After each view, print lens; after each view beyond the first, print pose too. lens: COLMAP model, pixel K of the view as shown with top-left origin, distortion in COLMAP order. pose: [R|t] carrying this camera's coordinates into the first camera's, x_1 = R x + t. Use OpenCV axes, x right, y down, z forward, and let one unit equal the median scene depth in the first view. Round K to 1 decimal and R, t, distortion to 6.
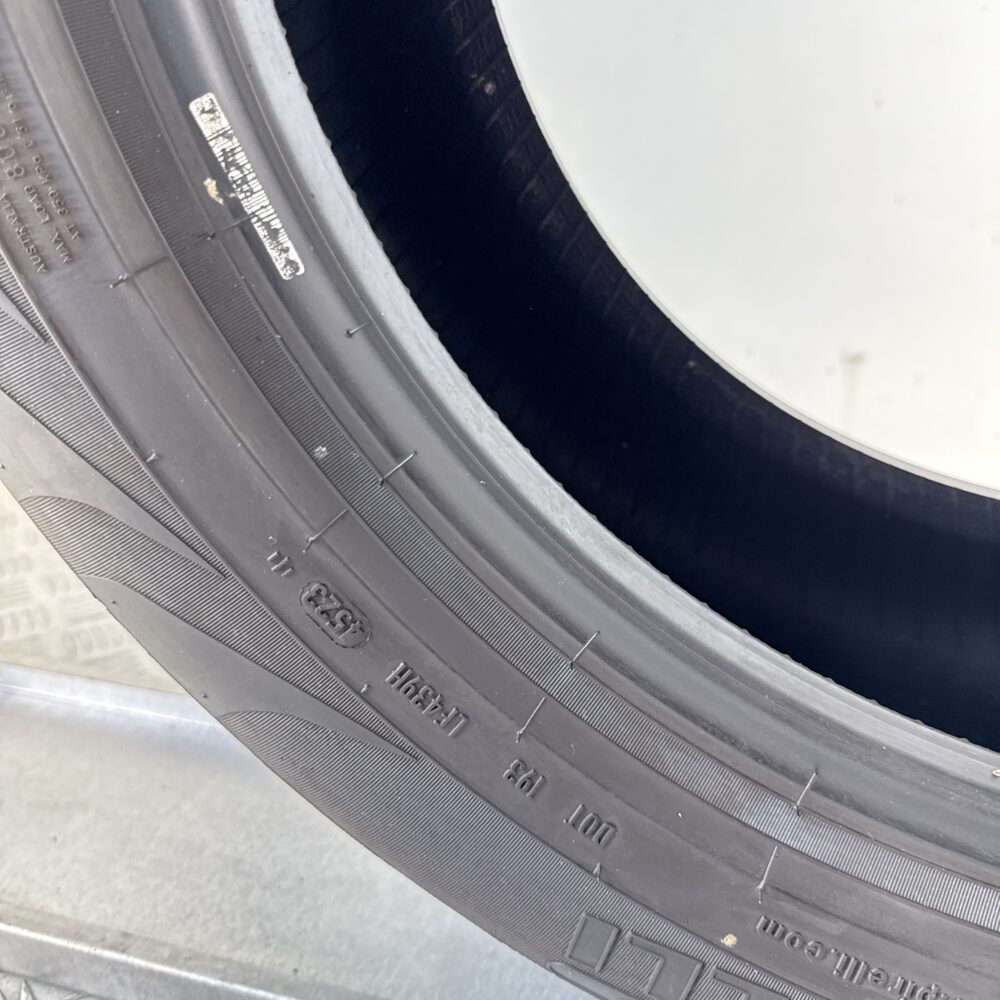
lens RADIAL K [[947.3, 0, 501.2], [0, 947.3, 497.3], [0, 0, 1]] dist [0.038190, 0.000000]
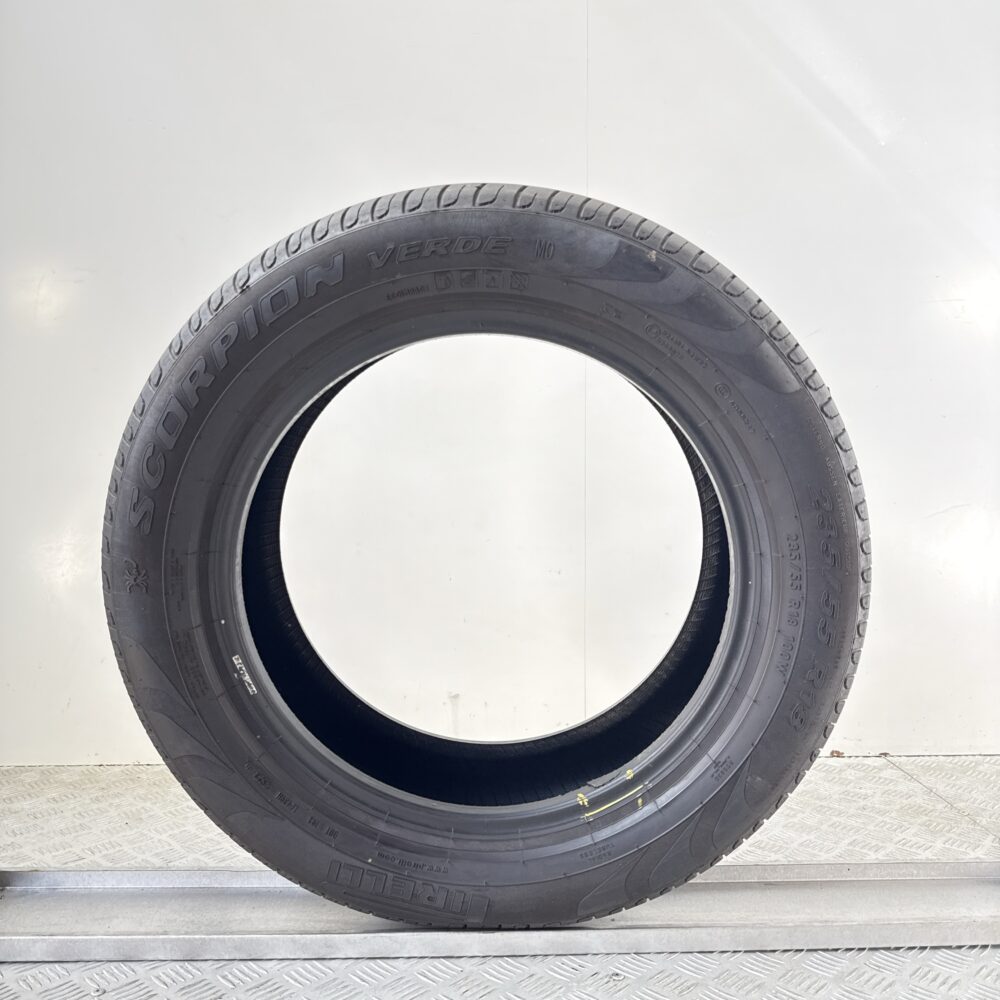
lens RADIAL K [[947.3, 0, 500.3], [0, 947.3, 494.1], [0, 0, 1]] dist [0.038190, 0.000000]
pose [[0.960179, -0.015201, 0.278970, -0.298524], [0.111220, 0.936785, -0.331760, 0.415277], [-0.256292, 0.349576, 0.901172, -3.065909]]
